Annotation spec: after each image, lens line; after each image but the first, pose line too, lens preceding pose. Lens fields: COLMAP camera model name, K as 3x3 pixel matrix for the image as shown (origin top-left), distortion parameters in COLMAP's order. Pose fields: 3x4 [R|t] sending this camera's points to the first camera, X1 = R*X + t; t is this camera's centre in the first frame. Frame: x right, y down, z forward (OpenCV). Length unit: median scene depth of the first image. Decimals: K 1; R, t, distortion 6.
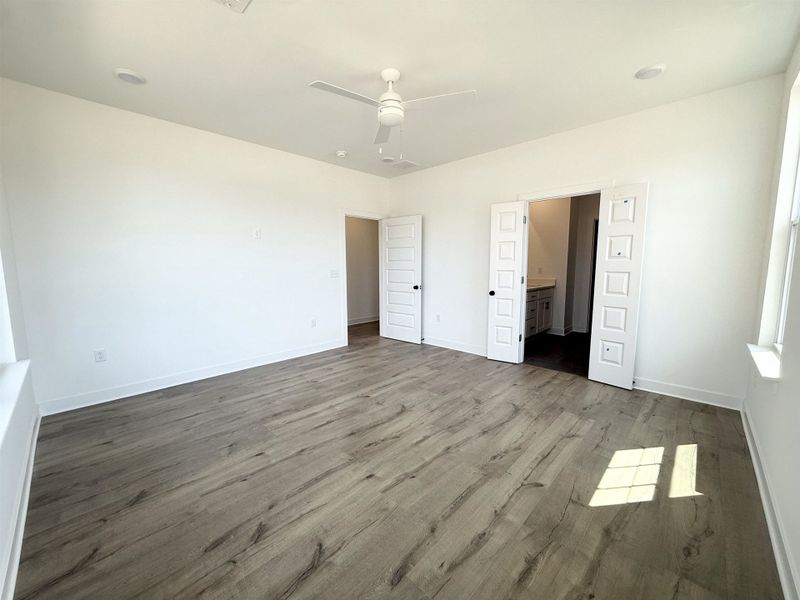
lens RADIAL K [[318.8, 0, 395.1], [0, 318.8, 298.8], [0, 0, 1]] dist [-0.000839, 0.000255]
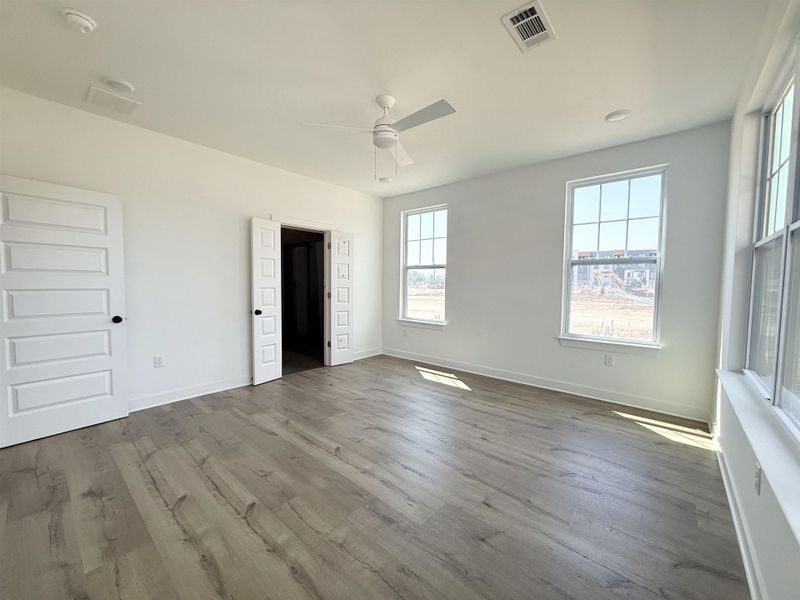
lens RADIAL K [[318.8, 0, 400.5], [0, 318.8, 298.8], [0, 0, 1]] dist [-0.000839, 0.000255]
pose [[-0.059728, -0.046528, 0.997130, -0.988841], [0.099052, 0.993707, 0.052302, -0.098399], [-0.993288, 0.101892, -0.054743, 0.979286]]
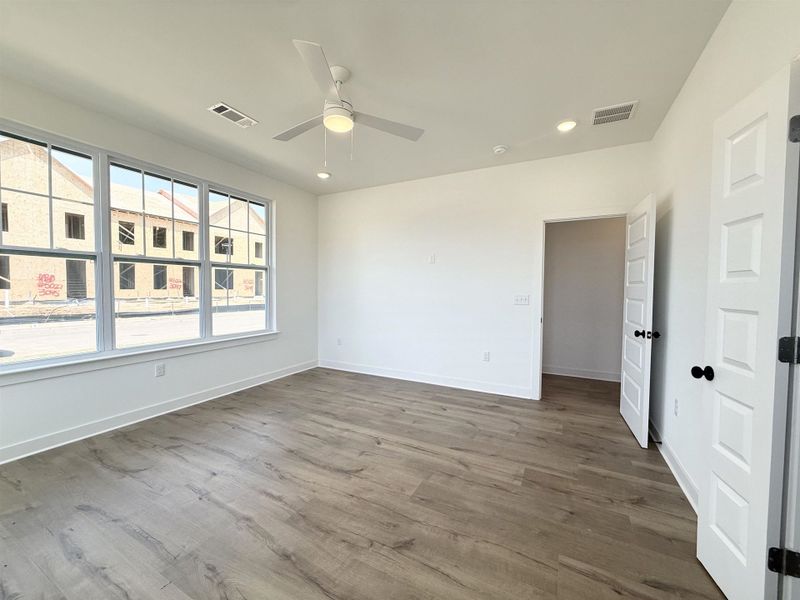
lens RADIAL K [[318.8, 0, 401.0], [0, 318.8, 298.7], [0, 0, 1]] dist [-0.000839, 0.000255]
pose [[0.287731, 0.039010, -0.956916, 0.830023], [-0.112843, 0.993591, 0.006574, -0.097228], [0.951040, 0.106090, 0.290289, 0.886134]]
